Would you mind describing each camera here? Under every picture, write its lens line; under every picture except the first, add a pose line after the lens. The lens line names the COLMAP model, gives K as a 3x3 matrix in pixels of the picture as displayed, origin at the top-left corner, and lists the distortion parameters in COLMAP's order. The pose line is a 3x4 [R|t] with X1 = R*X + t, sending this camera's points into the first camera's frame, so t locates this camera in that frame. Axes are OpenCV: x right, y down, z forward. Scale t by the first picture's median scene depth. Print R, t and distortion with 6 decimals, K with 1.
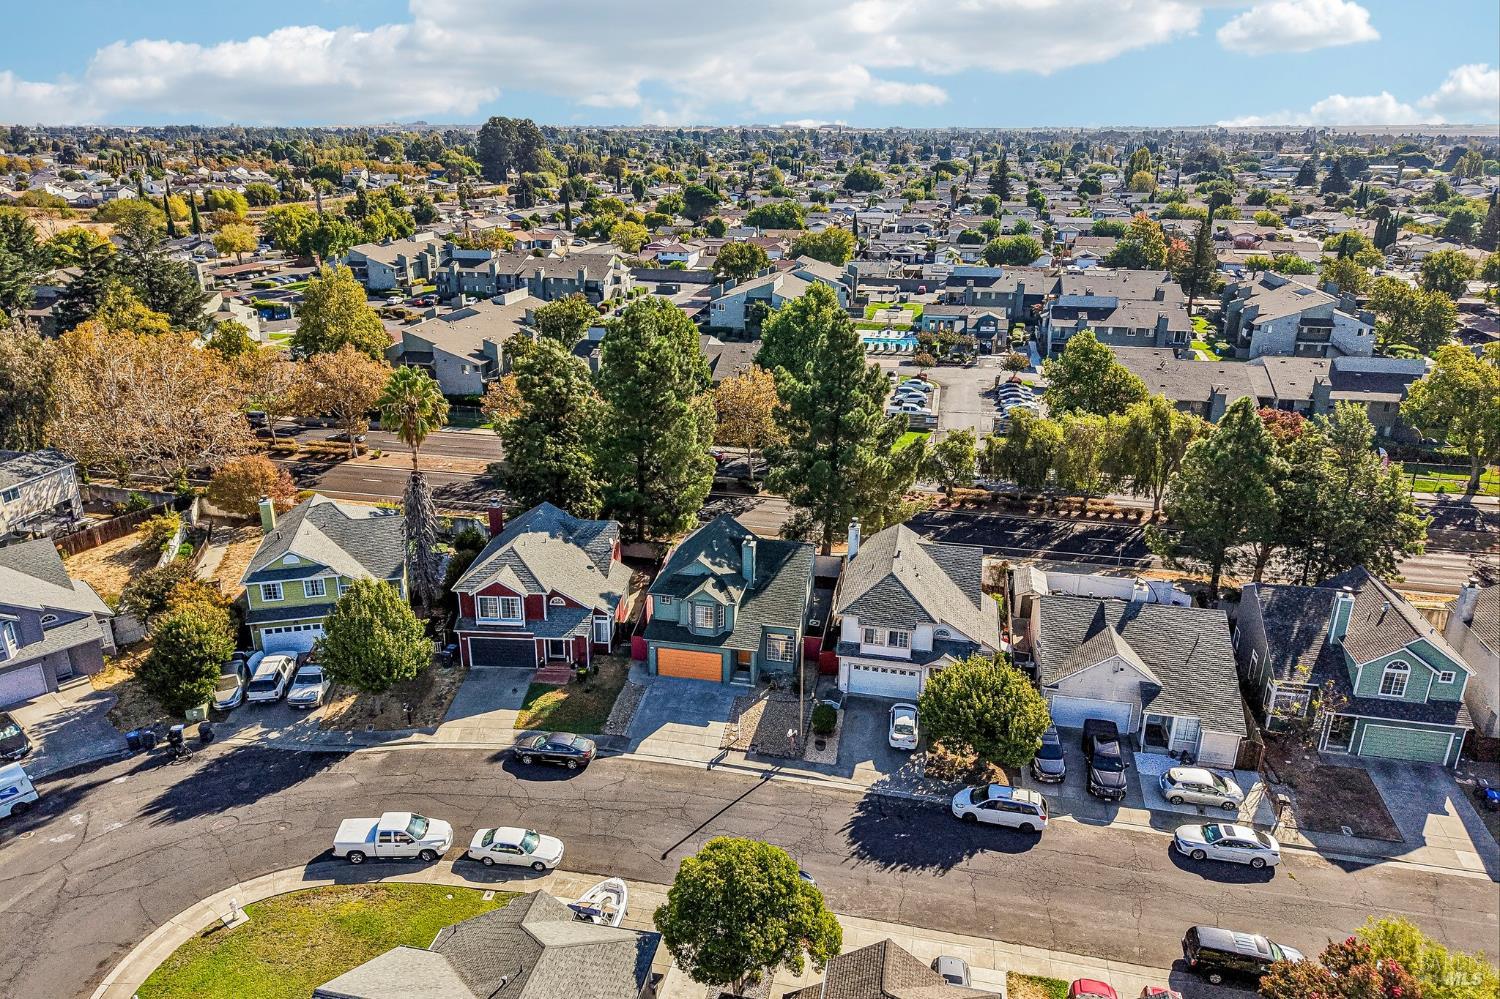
lens RADIAL K [[1021.6, 0, 742.7], [0, 1021.6, 443.2], [0, 0, 1]] dist [0.002005, -0.002444]
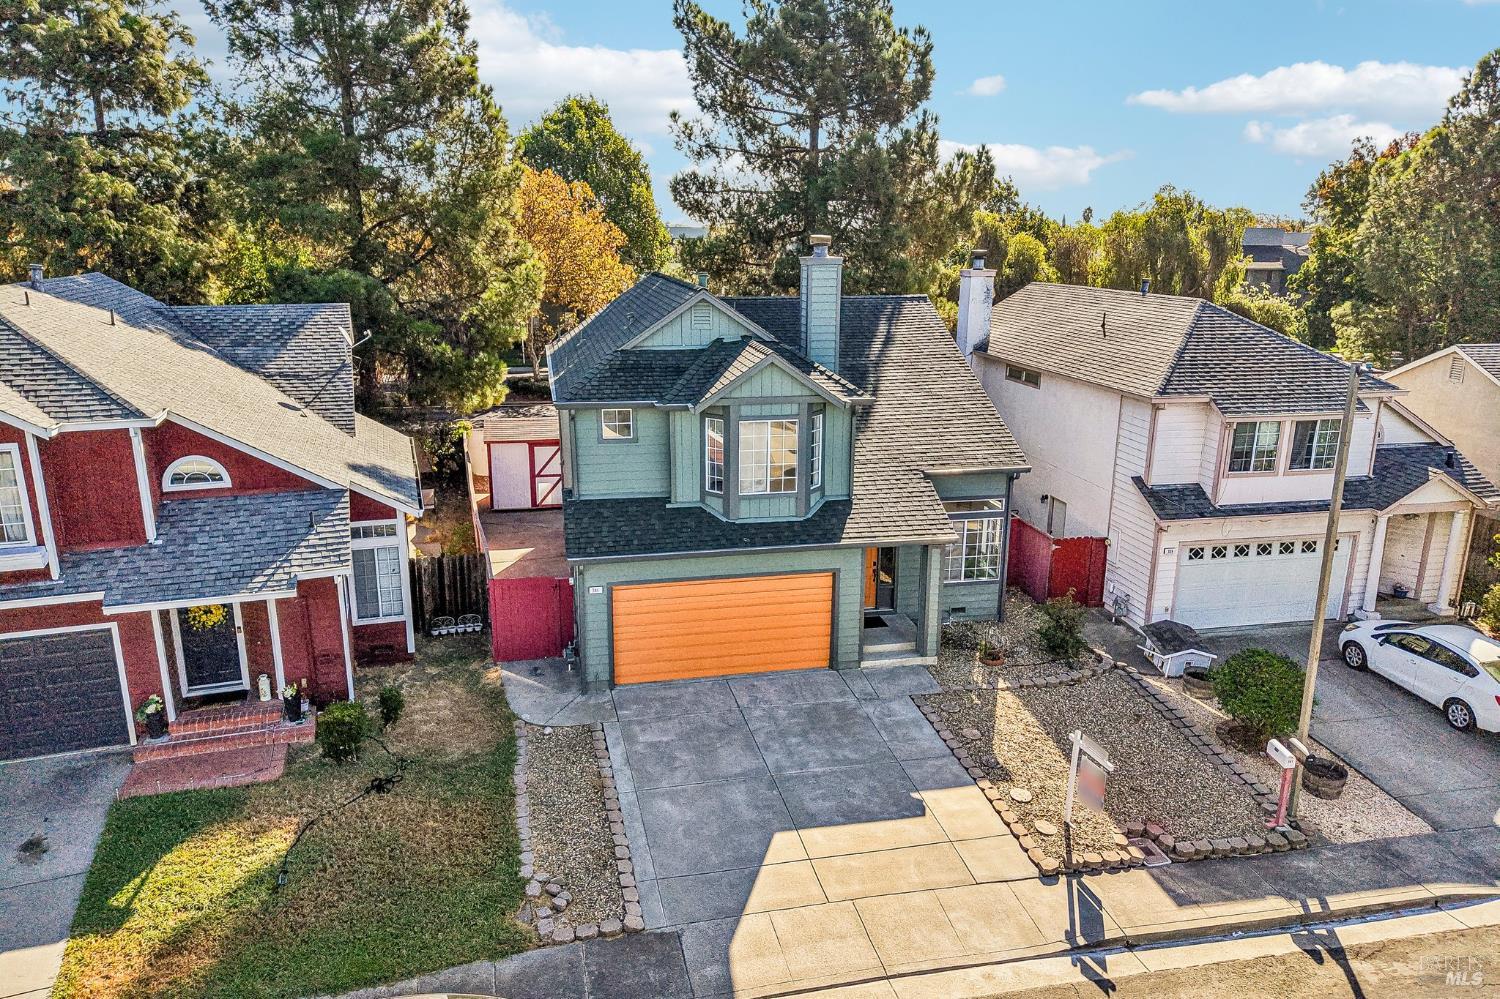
lens RADIAL K [[1014.3, 0, 750.0], [0, 1014.3, 499.5], [0, 0, 1]] dist [-0.000205, -0.001895]
pose [[0.915246, -0.099136, 0.390508, -0.156657], [0.113784, 0.993400, -0.014492, 0.184240], [-0.386494, 0.057697, 0.920485, 0.721944]]
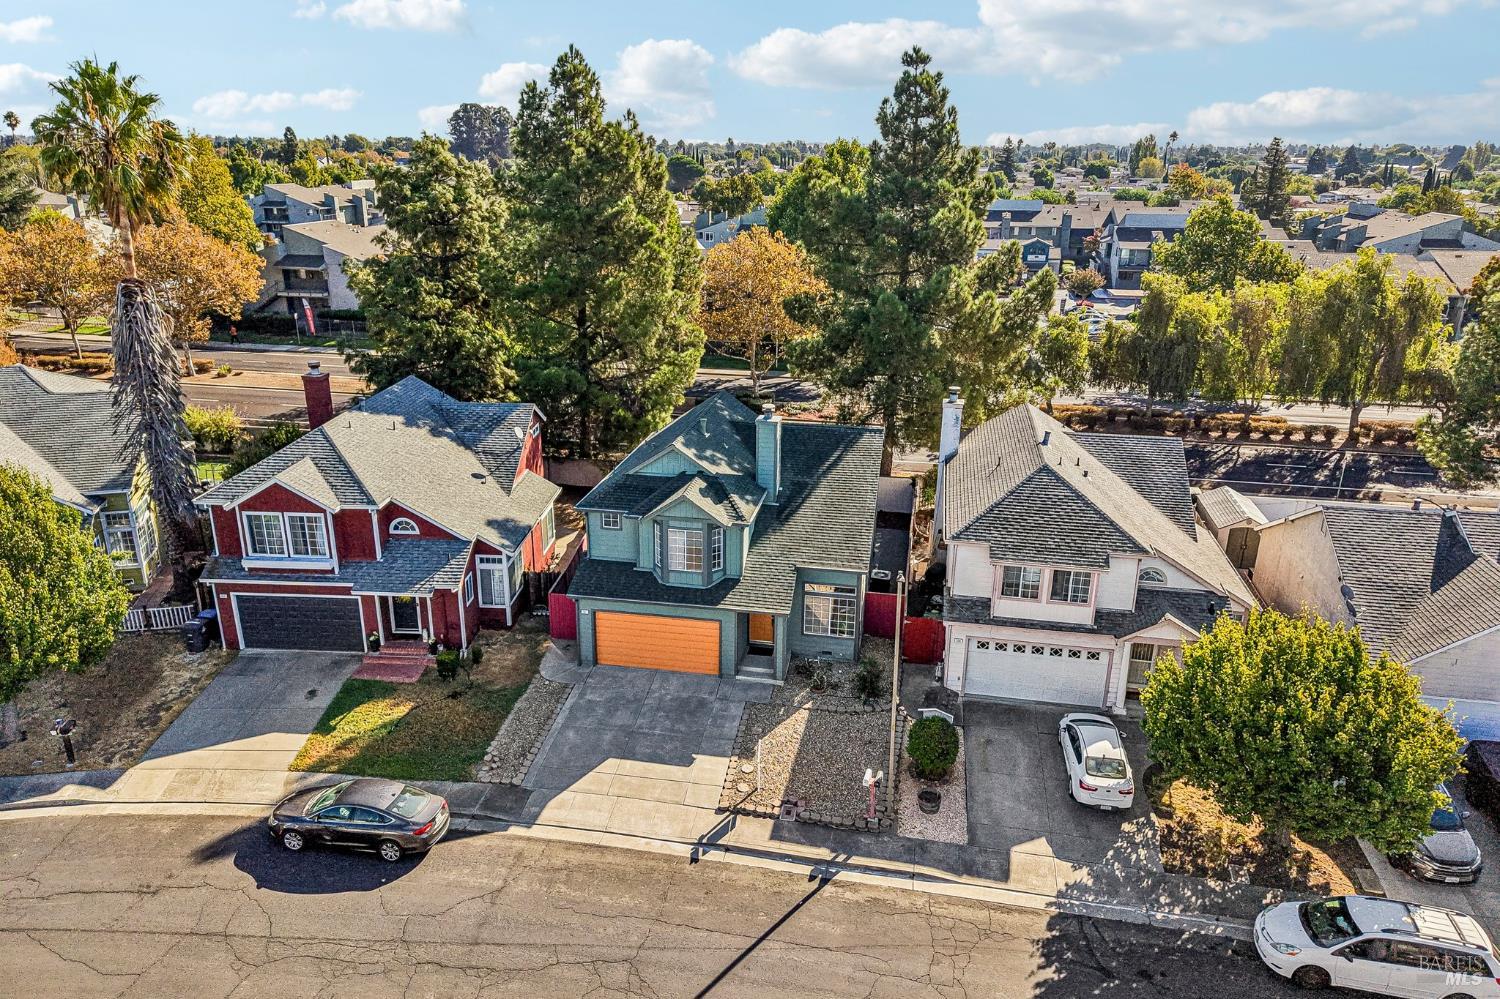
lens RADIAL K [[1007.7, 0, 750.0], [0, 1007.7, 499.5], [0, 0, 1]] dist [-0.000693, -0.005016]
pose [[0.999728, -0.002767, 0.023137, -0.016141], [0.001888, 0.999278, 0.037958, 0.123946], [-0.023226, -0.037904, 0.999011, 0.488080]]
